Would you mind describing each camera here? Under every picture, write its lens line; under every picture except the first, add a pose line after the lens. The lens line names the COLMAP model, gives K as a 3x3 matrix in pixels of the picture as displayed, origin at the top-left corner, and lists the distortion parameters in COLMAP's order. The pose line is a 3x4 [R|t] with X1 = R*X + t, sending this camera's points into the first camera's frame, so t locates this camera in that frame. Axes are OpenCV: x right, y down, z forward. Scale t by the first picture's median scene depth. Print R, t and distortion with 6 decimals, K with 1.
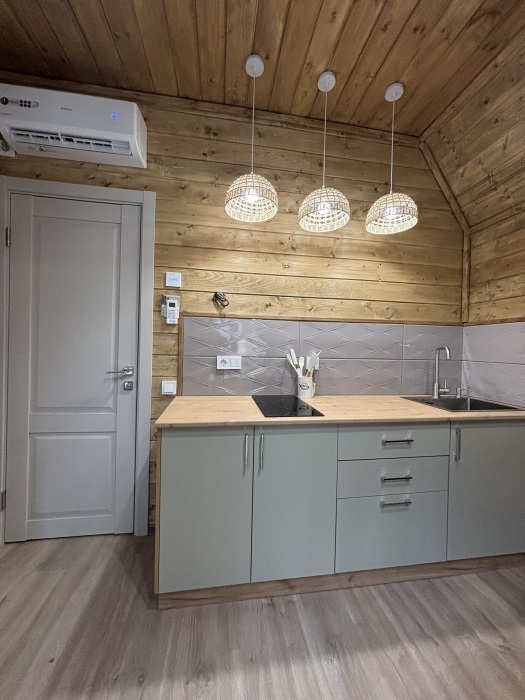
lens RADIAL K [[280.3, 0, 263.7], [0, 280.3, 348.0], [0, 0, 1]] dist [-0.001081, -0.000070]
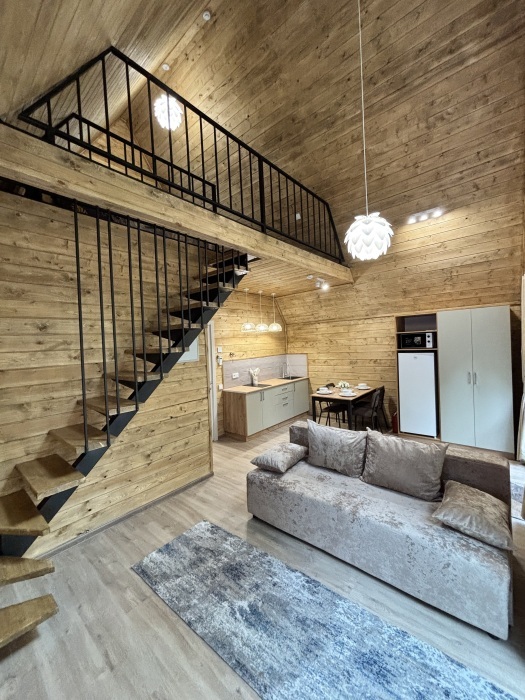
lens RADIAL K [[280.3, 0, 260.3], [0, 280.3, 348.7], [0, 0, 1]] dist [-0.001081, -0.000070]
pose [[0.757213, -0.077356, 0.648571, -1.839212], [0.069761, 0.996861, 0.037450, -0.325009], [-0.649432, 0.016887, 0.760232, -1.444906]]
